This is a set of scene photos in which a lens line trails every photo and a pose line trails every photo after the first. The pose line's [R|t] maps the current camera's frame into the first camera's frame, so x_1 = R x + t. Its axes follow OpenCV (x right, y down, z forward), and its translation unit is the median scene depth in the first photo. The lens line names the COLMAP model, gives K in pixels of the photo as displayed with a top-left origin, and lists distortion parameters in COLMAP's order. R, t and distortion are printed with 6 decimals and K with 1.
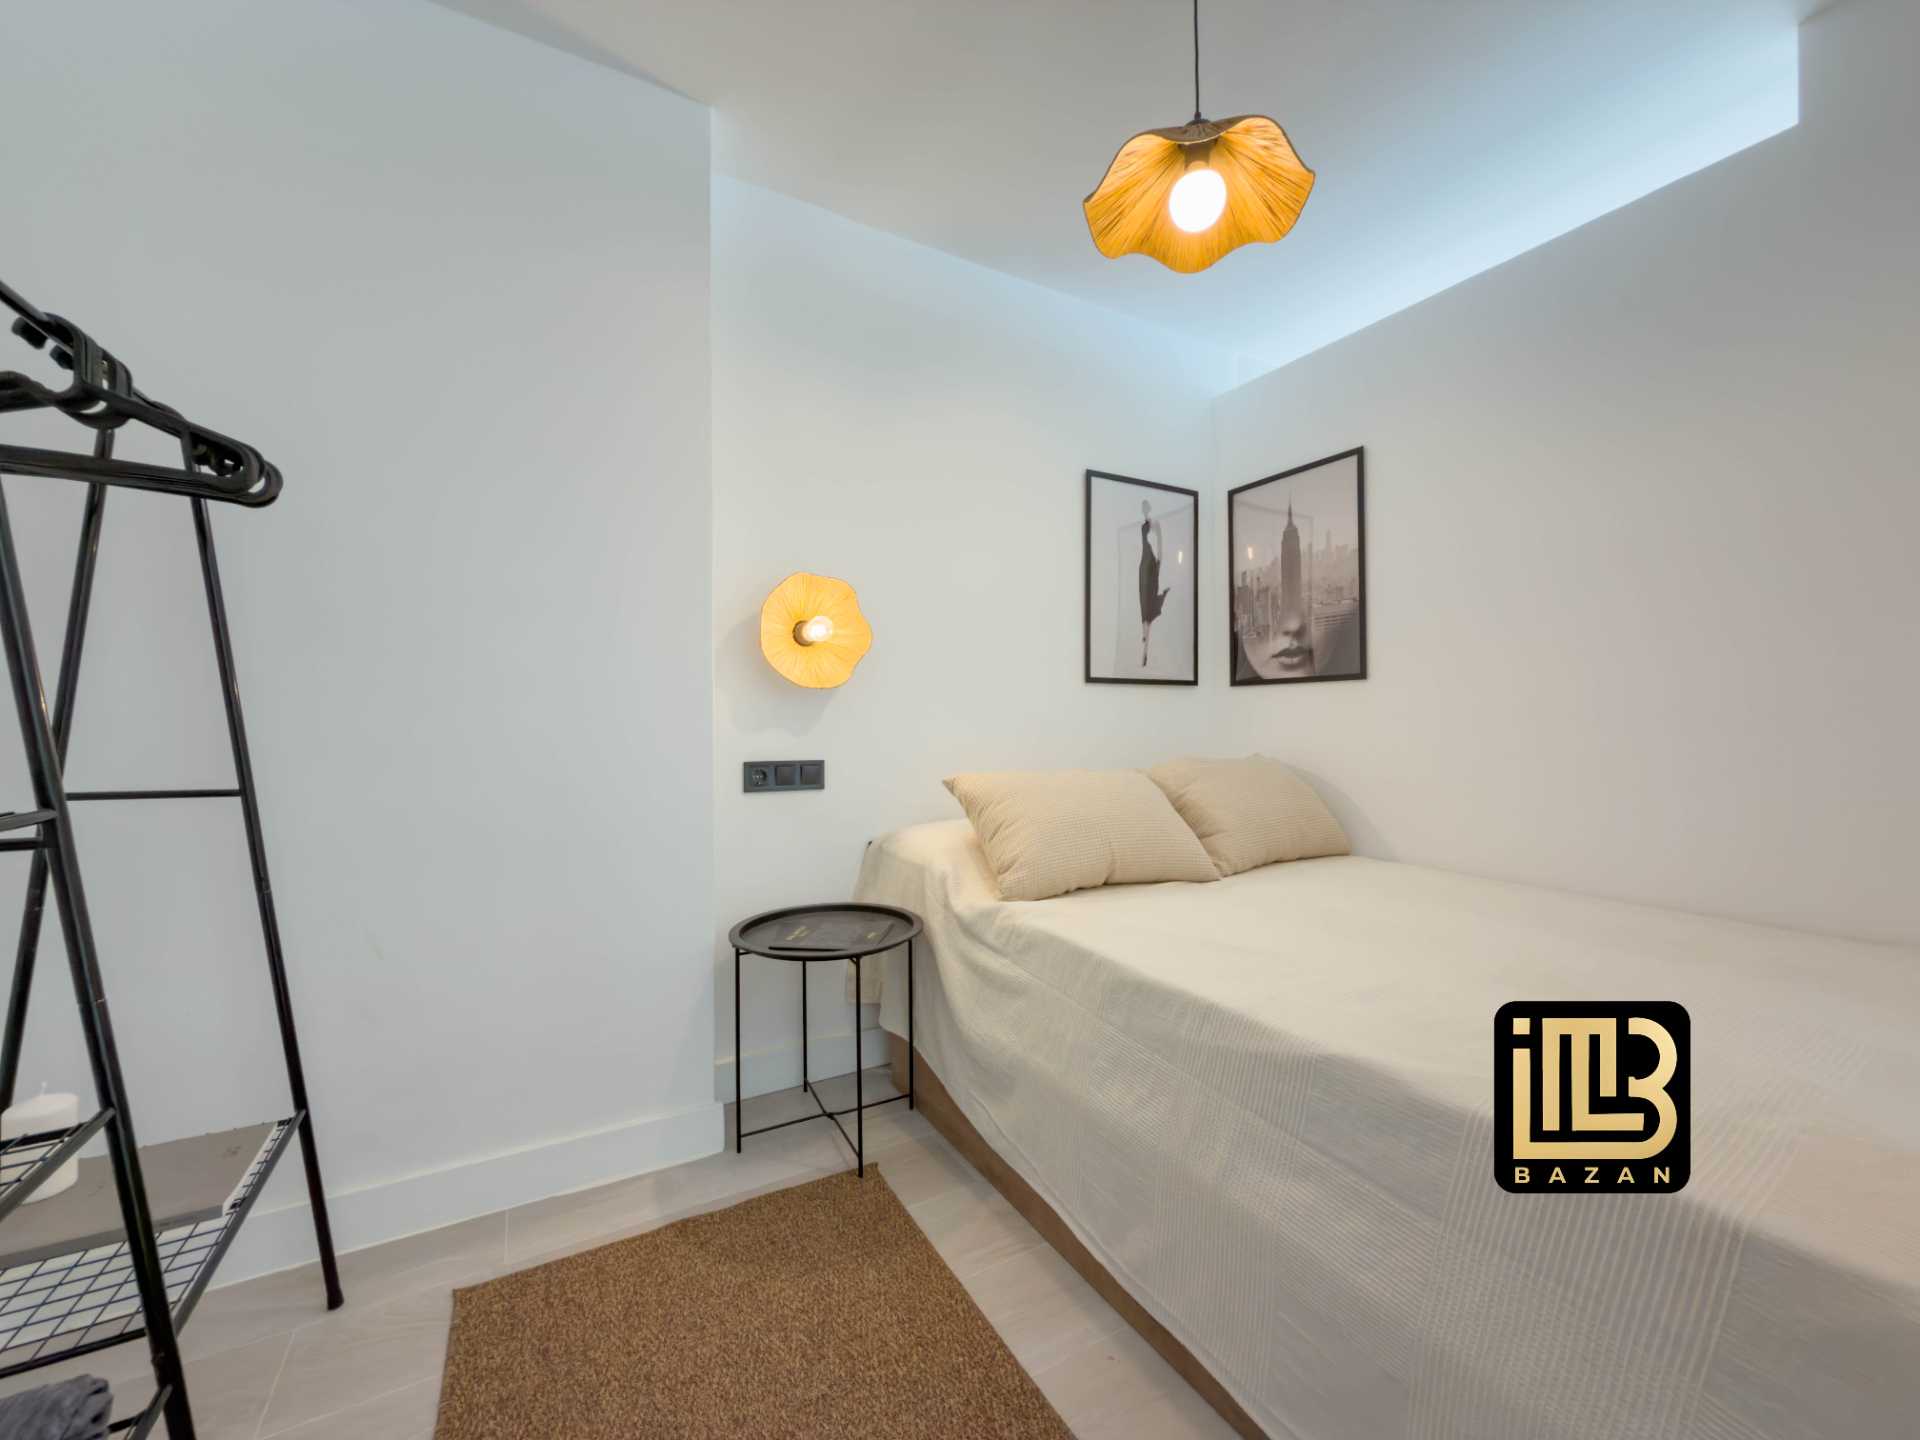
lens RADIAL K [[763.5, 0, 957.2], [0, 763.5, 715.5], [0, 0, 1]] dist [-0.001460, 0.000534]
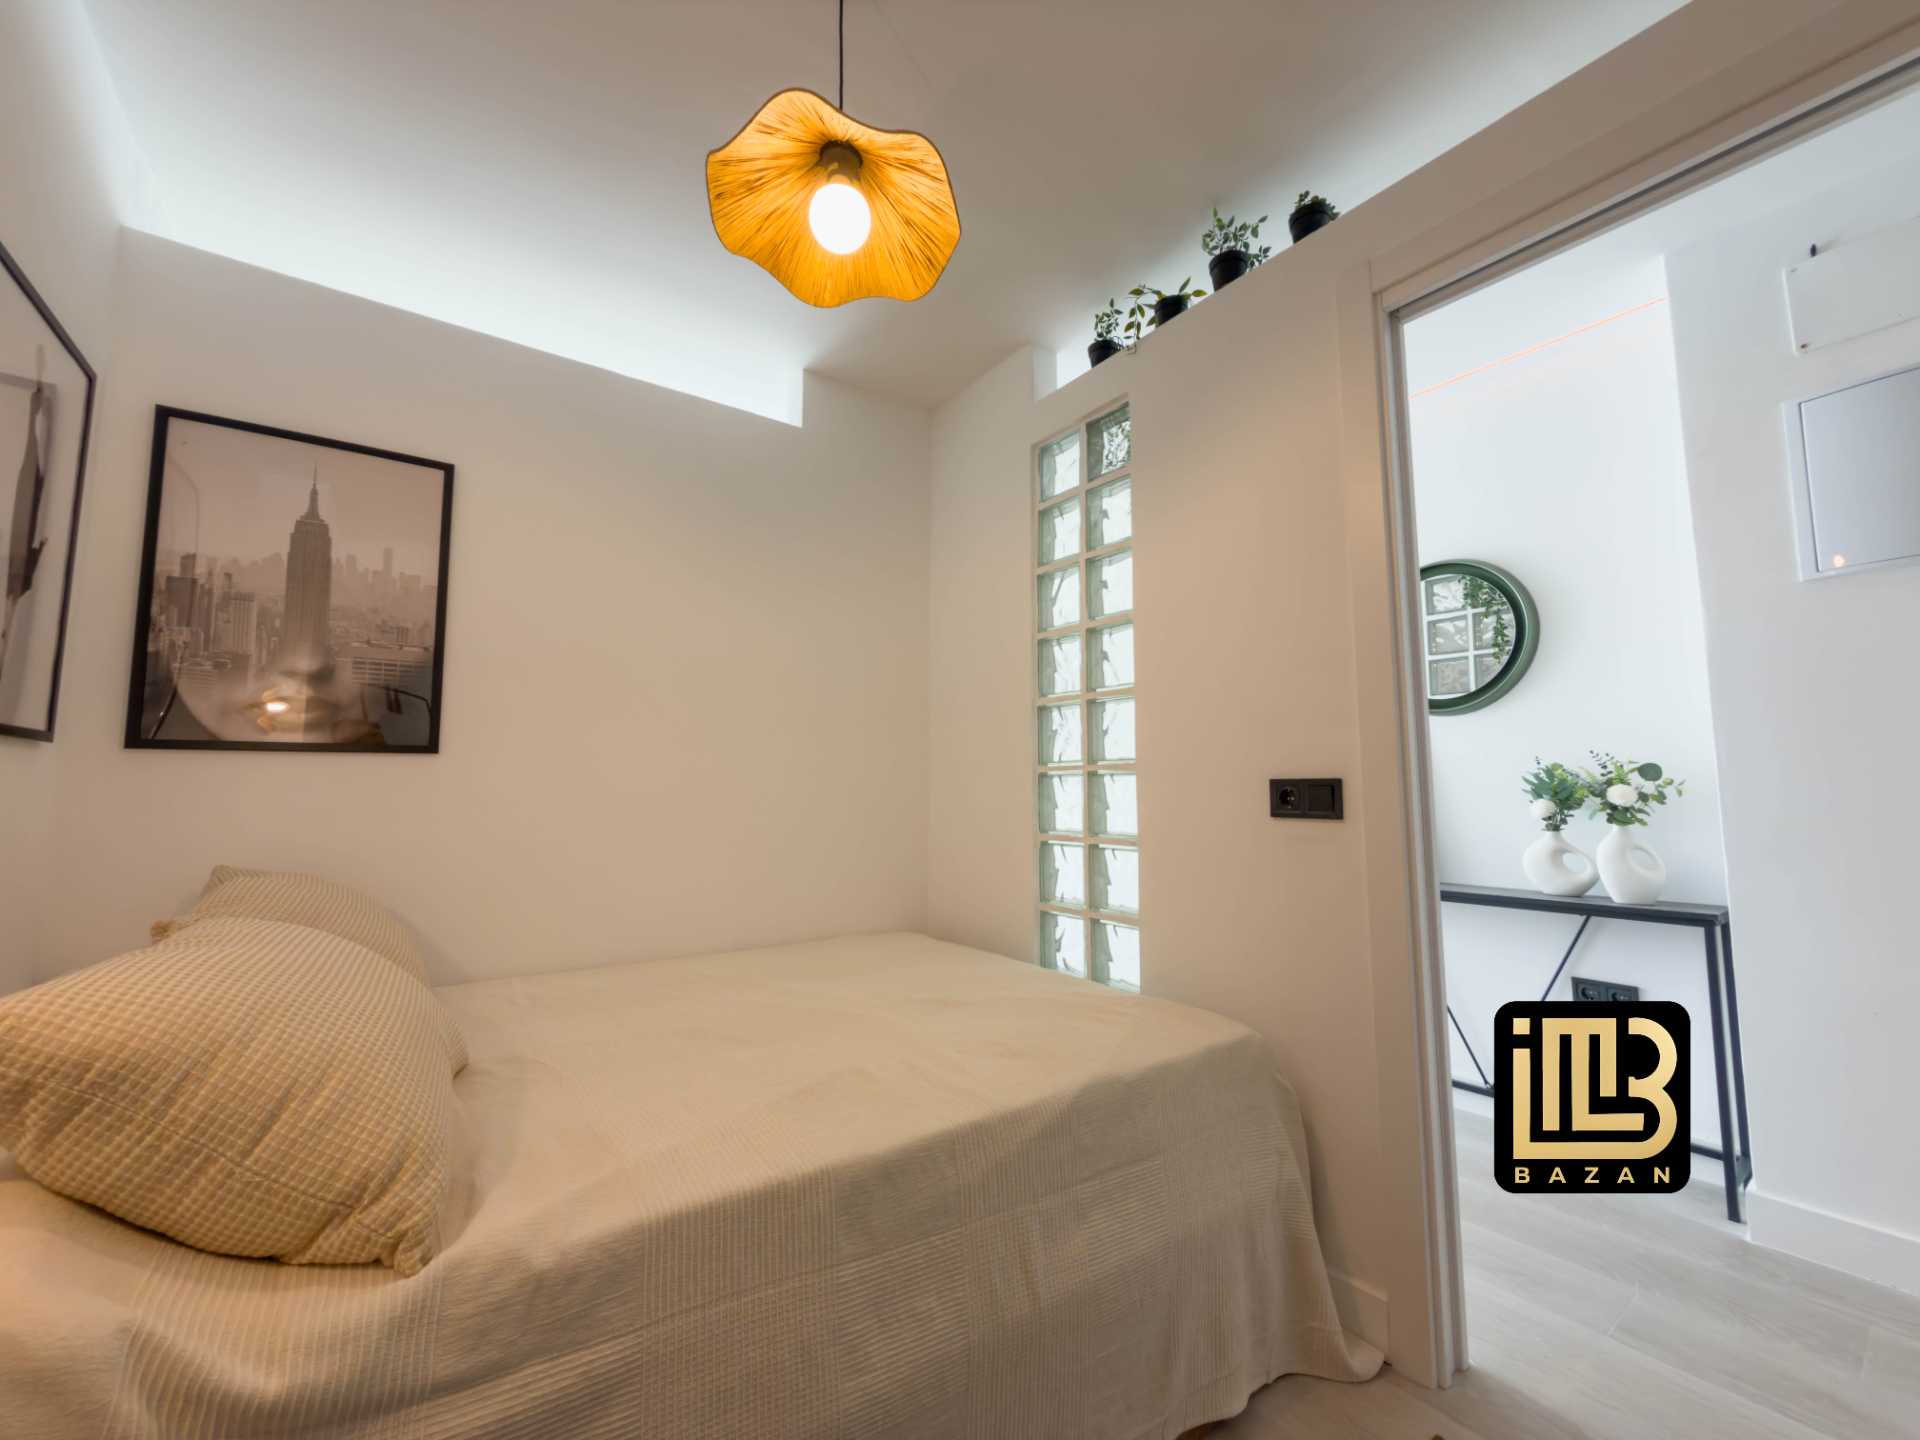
lens RADIAL K [[763.5, 0, 949.2], [0, 763.5, 718.4], [0, 0, 1]] dist [-0.001460, 0.000534]
pose [[-0.116125, 0.103125, 0.987867, -0.277722], [0.004695, 0.994641, -0.103280, -0.000362], [-0.993224, -0.007355, -0.115987, 0.530051]]
